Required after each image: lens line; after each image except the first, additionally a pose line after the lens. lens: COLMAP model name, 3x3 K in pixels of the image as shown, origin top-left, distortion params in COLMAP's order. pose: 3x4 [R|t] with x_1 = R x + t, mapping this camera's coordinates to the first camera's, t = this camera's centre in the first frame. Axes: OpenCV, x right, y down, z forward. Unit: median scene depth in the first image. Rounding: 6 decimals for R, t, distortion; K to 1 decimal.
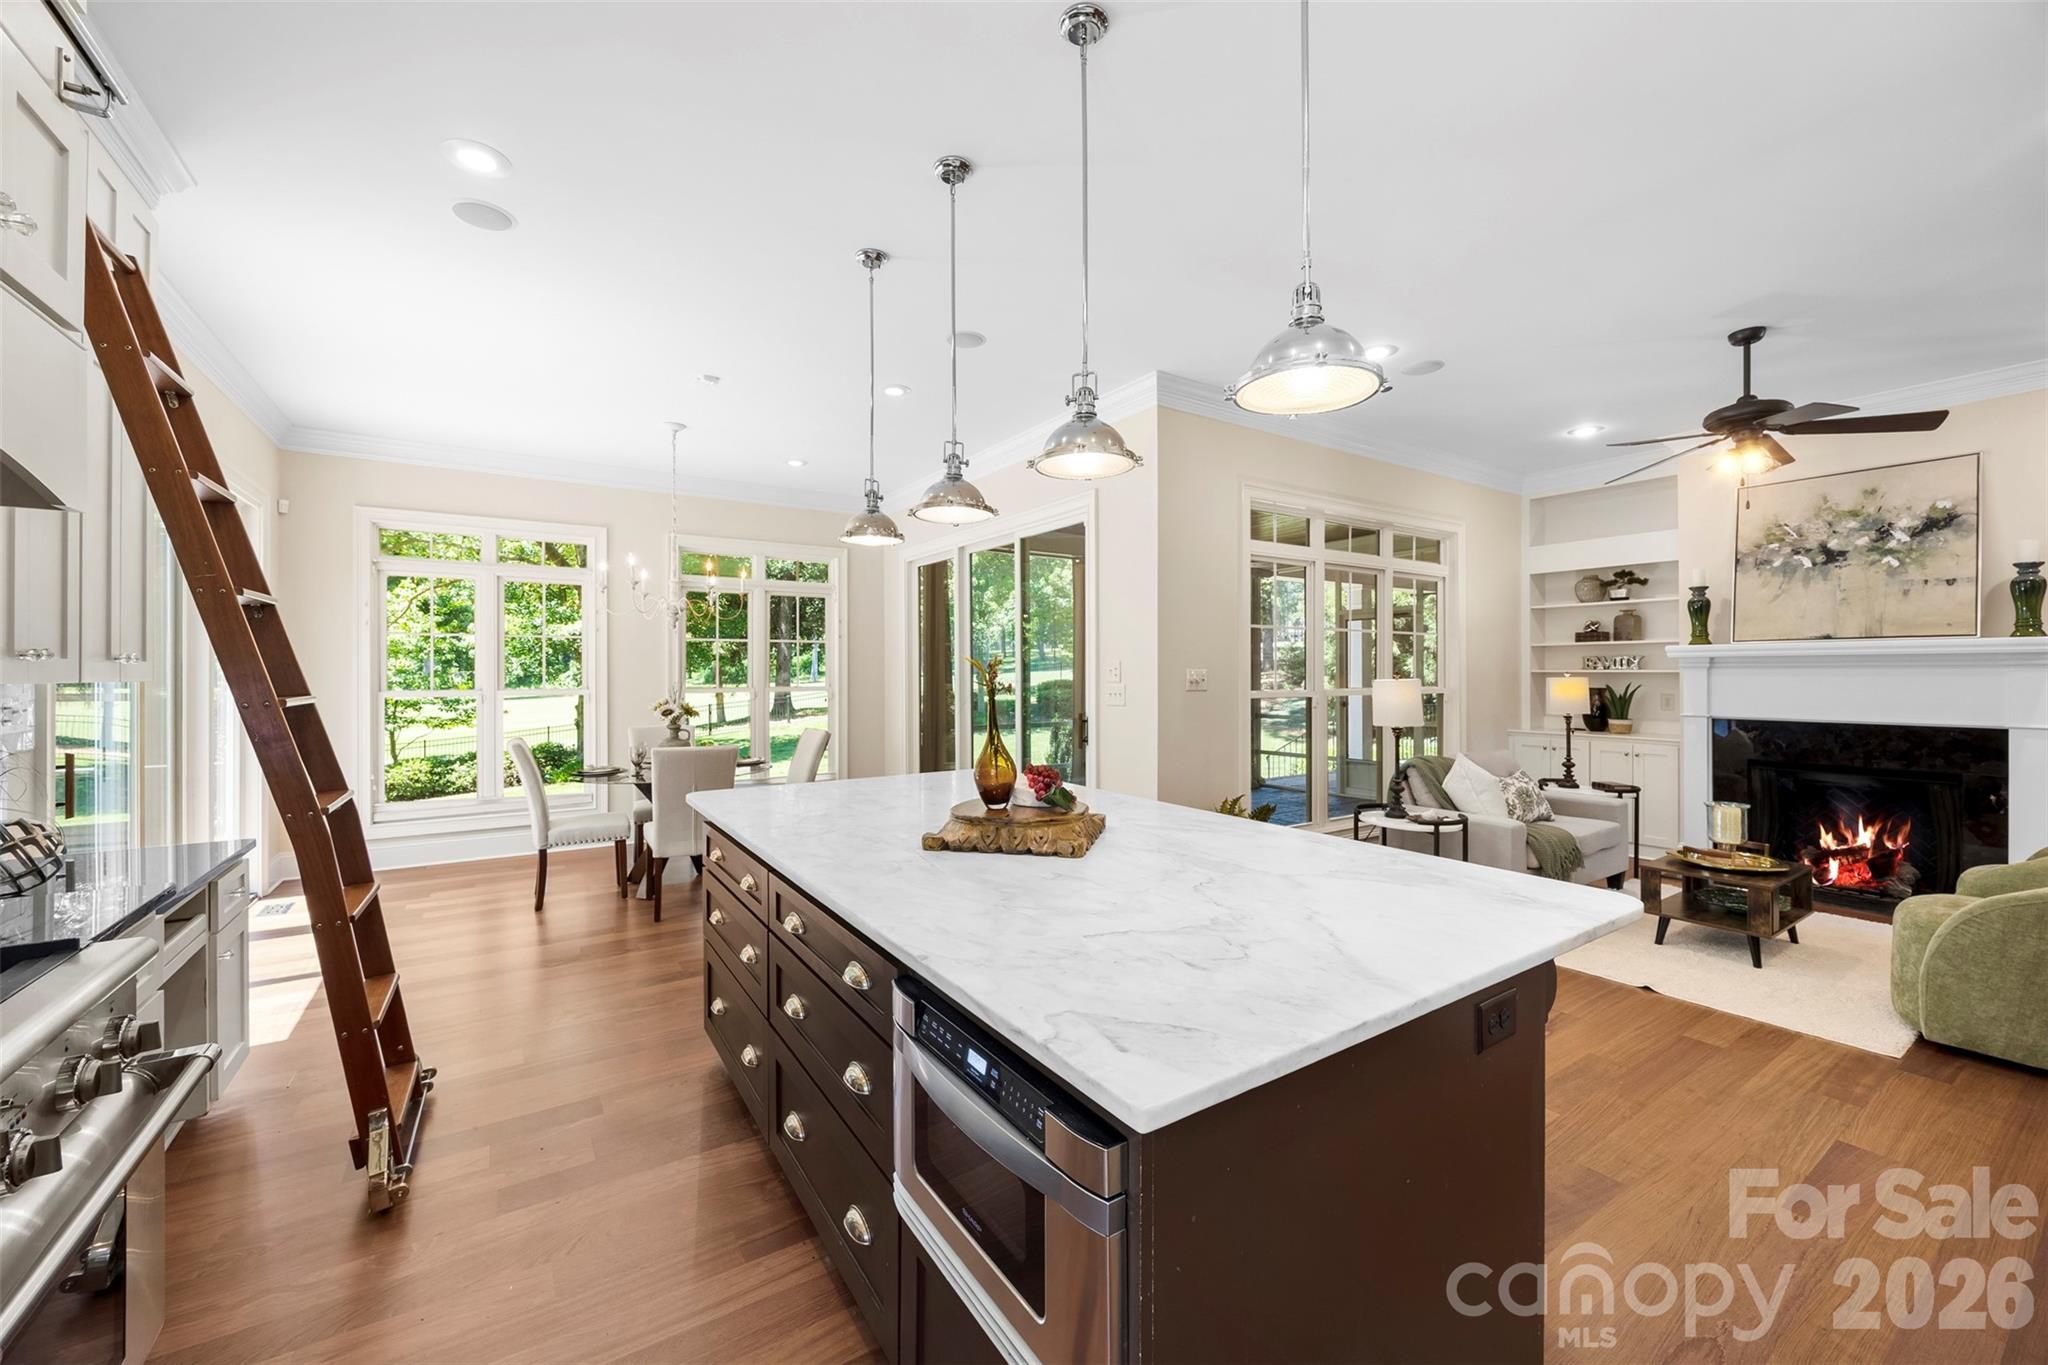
lens RADIAL K [[789.9, 0, 1018.6], [0, 789.9, 671.0], [0, 0, 1]] dist [-0.002918, -0.001966]
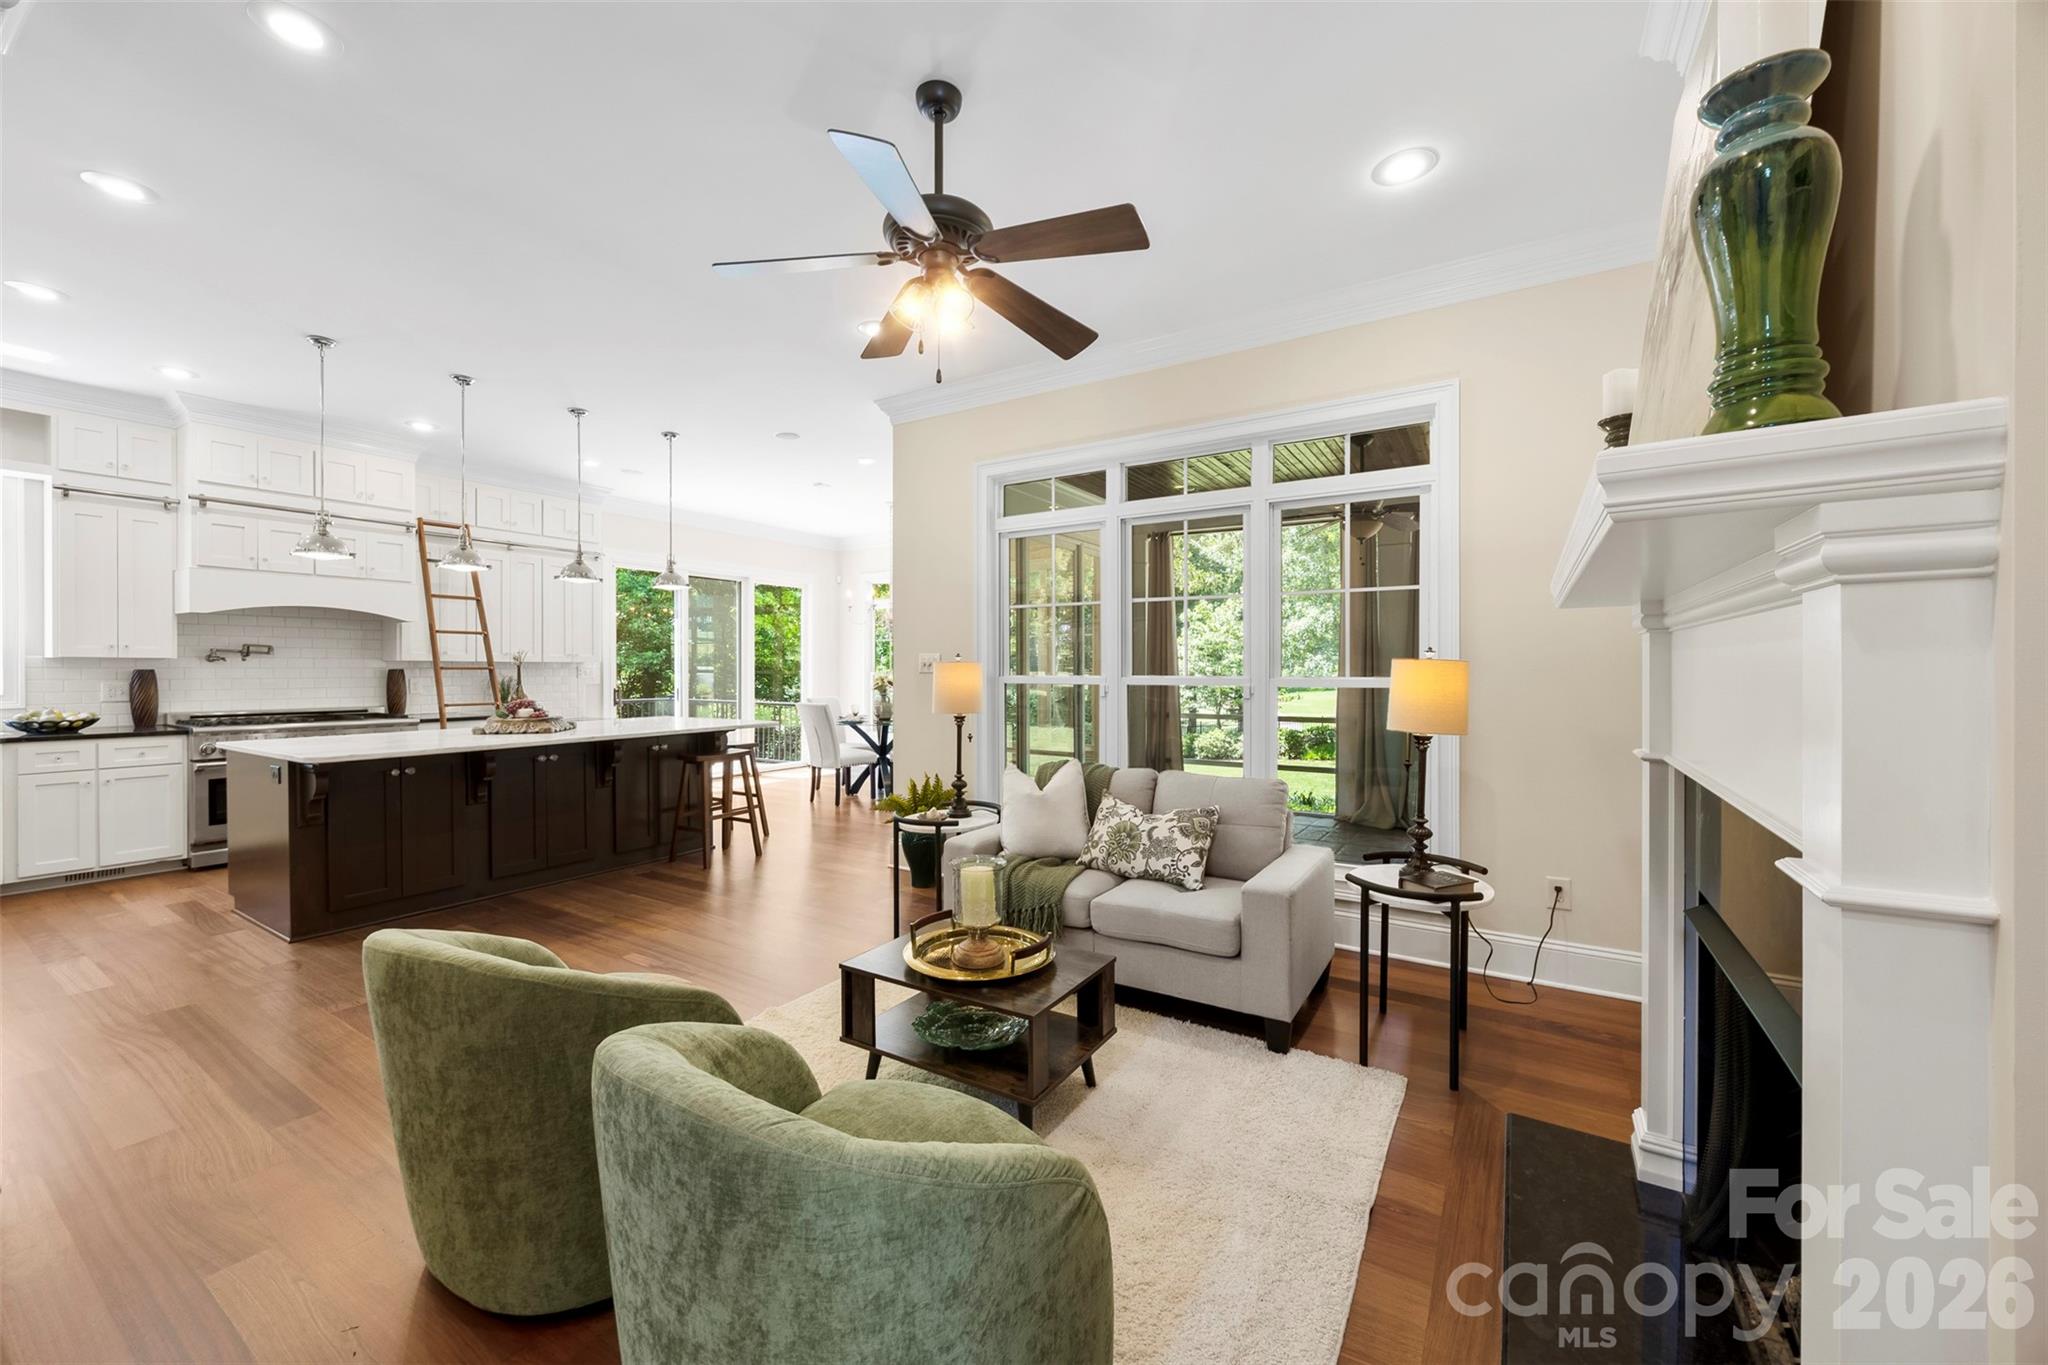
lens RADIAL K [[789.9, 0, 1040.6], [0, 789.9, 675.3], [0, 0, 1]] dist [-0.002918, -0.001966]
pose [[0.417172, 0.012285, -0.908745, 1.221509], [-0.000601, 0.999912, 0.013241, 0.013295], [0.908828, -0.004978, 0.417142, 0.653432]]
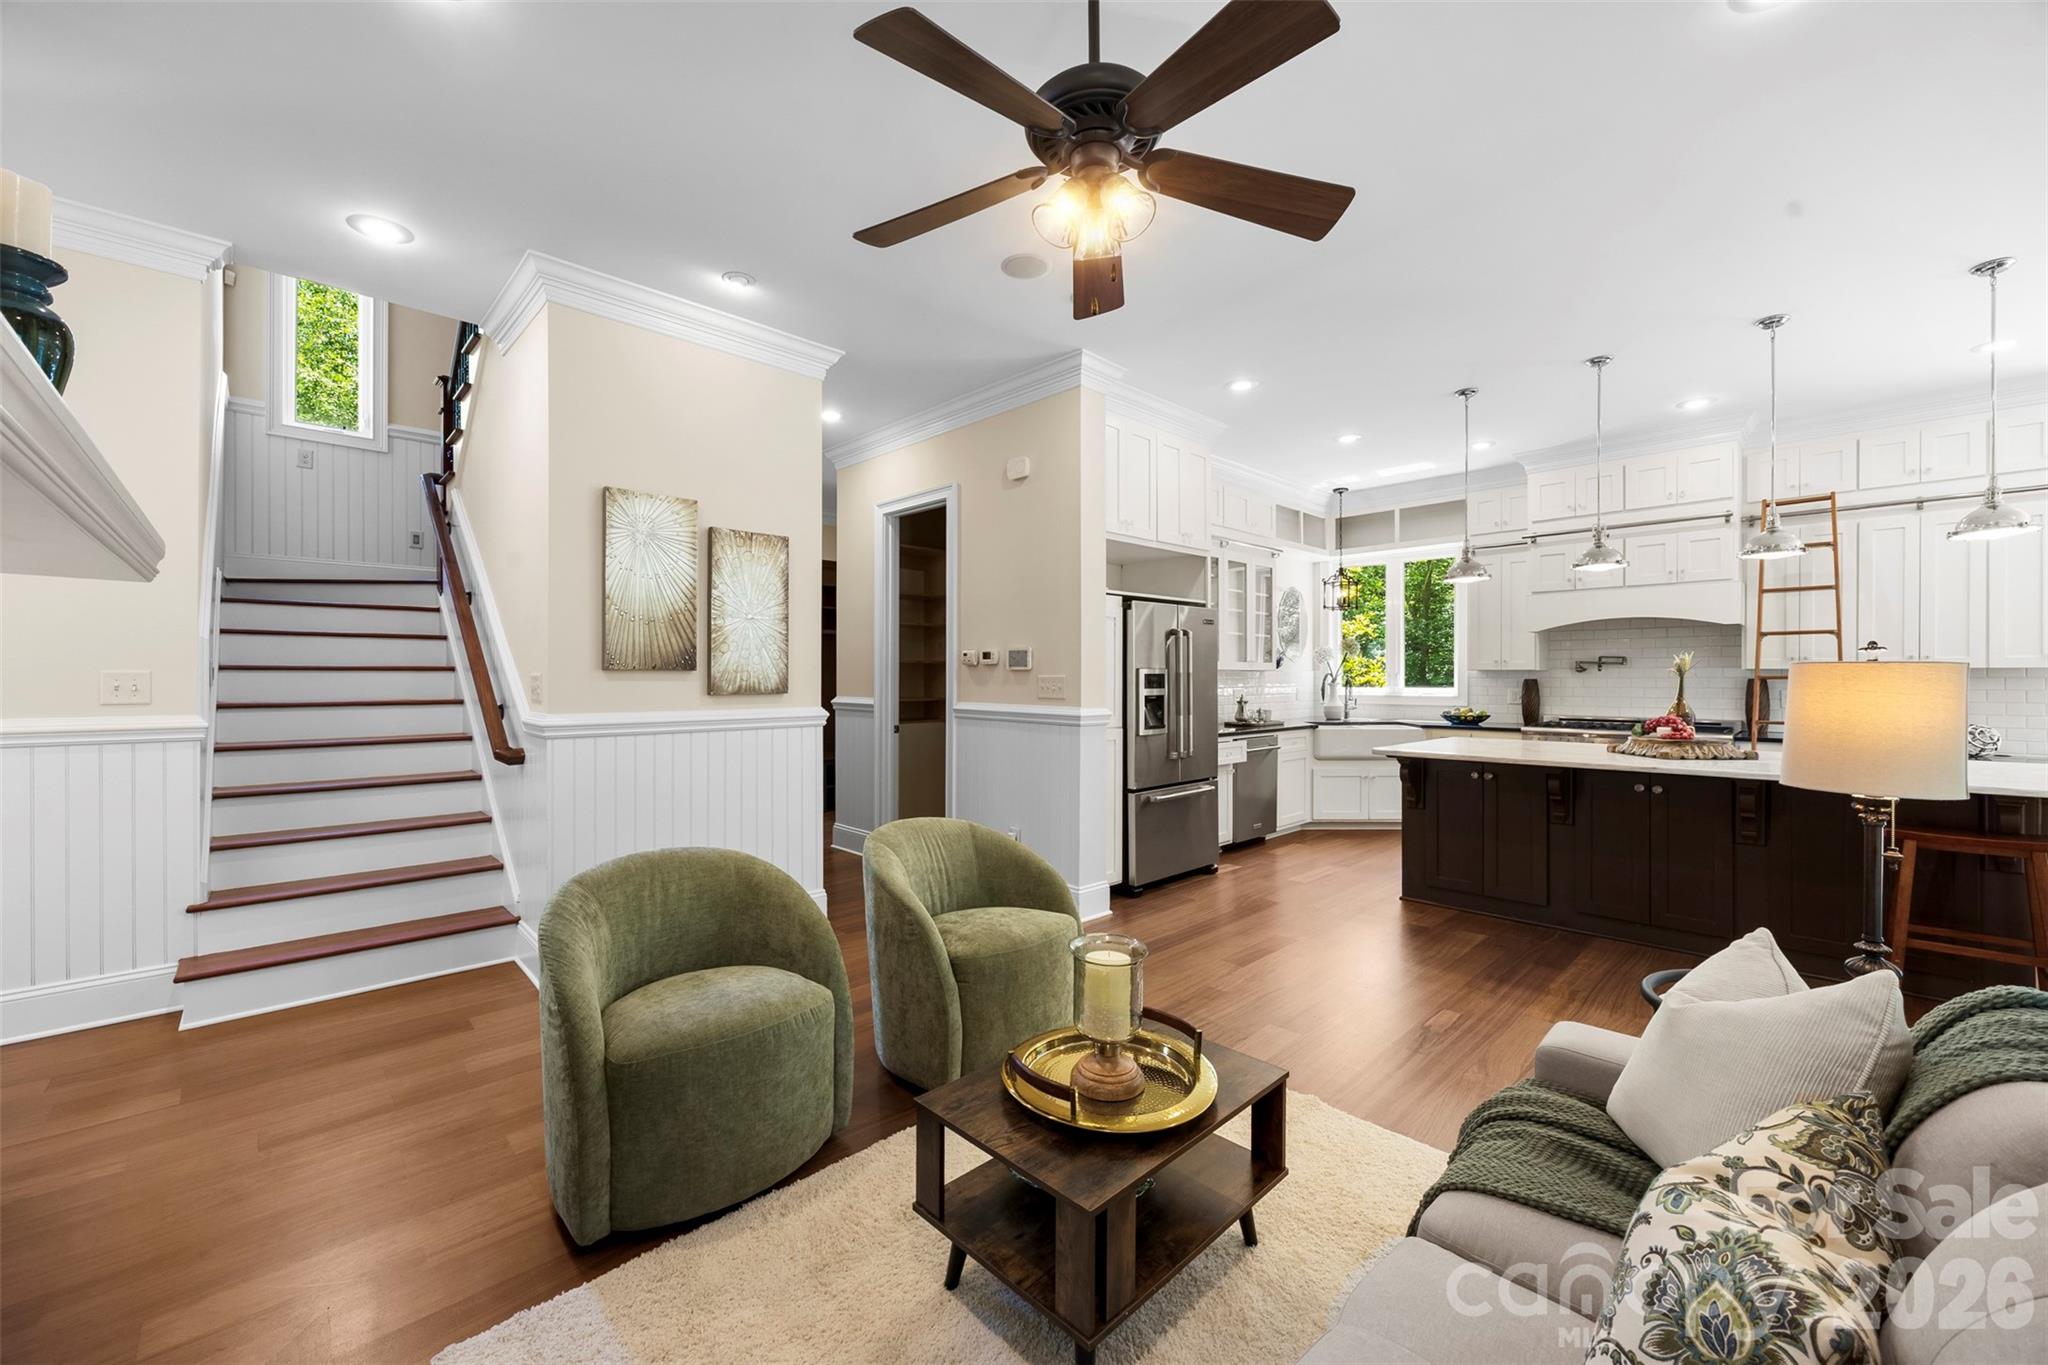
lens RADIAL K [[789.9, 0, 1002.6], [0, 789.9, 683.6], [0, 0, 1]] dist [-0.002918, -0.001966]
pose [[-0.986412, 0.001689, -0.164282, 0.839750], [0.000763, 0.999983, 0.005703, 0.020171], [0.164289, 0.005500, -0.986397, 1.177323]]
